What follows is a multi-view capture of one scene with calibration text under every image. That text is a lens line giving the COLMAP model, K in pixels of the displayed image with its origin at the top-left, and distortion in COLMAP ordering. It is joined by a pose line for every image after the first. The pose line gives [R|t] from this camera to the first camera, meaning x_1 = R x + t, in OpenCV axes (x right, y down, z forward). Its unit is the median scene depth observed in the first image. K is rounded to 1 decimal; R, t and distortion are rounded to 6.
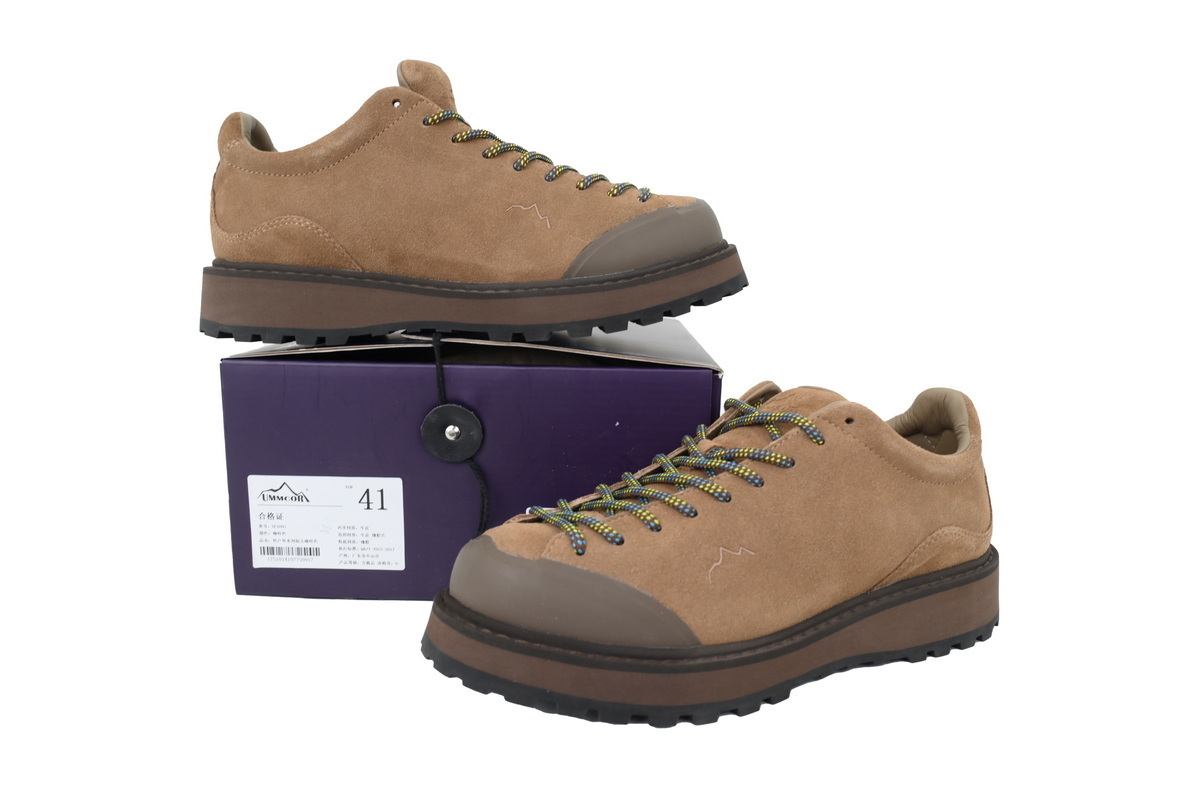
lens RADIAL K [[963.9, 0, 600.0], [0, 963.9, 400.0], [0, 0, 1]] dist [0.000751, 0.000012]
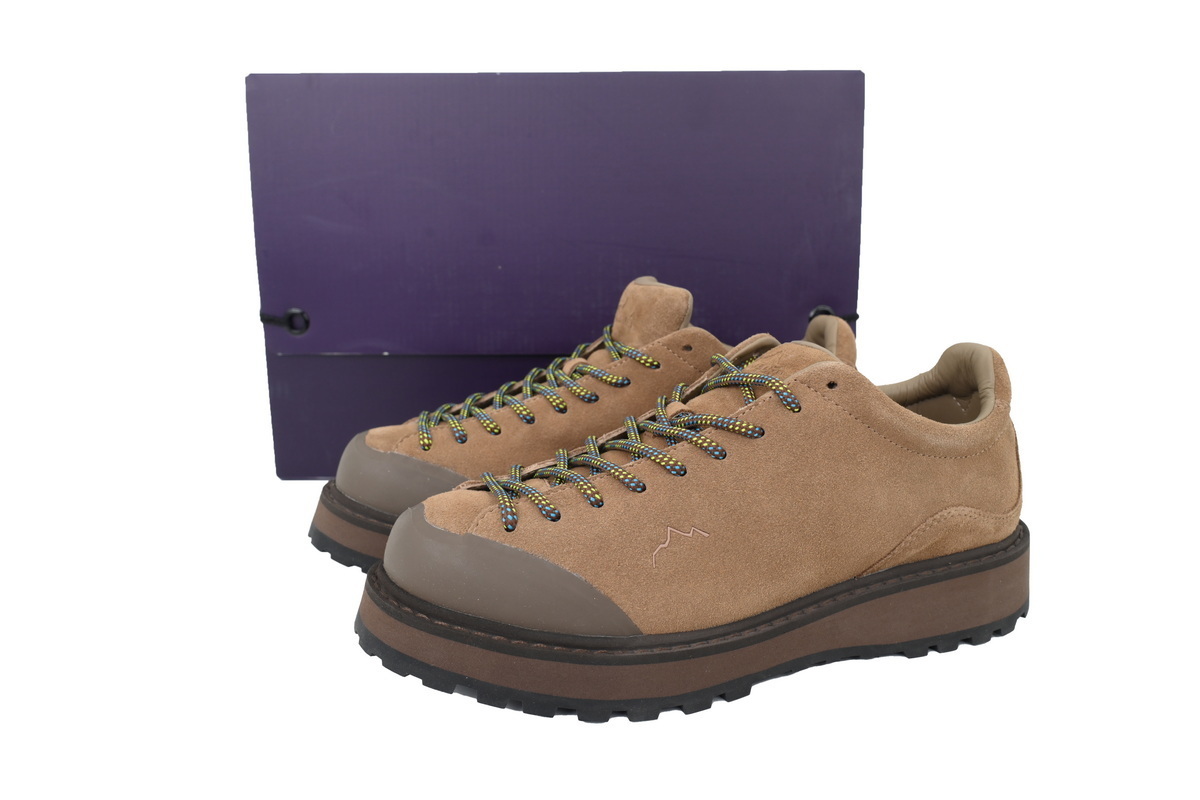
lens RADIAL K [[963.9, 0, 600.0], [0, 963.9, 400.0], [0, 0, 1]] dist [0.000751, 0.000012]
pose [[0.989454, 0.016284, -0.143930, 0.181414], [-0.005490, 0.997163, 0.075075, -0.029688], [0.144744, -0.073493, 0.986736, 0.115396]]
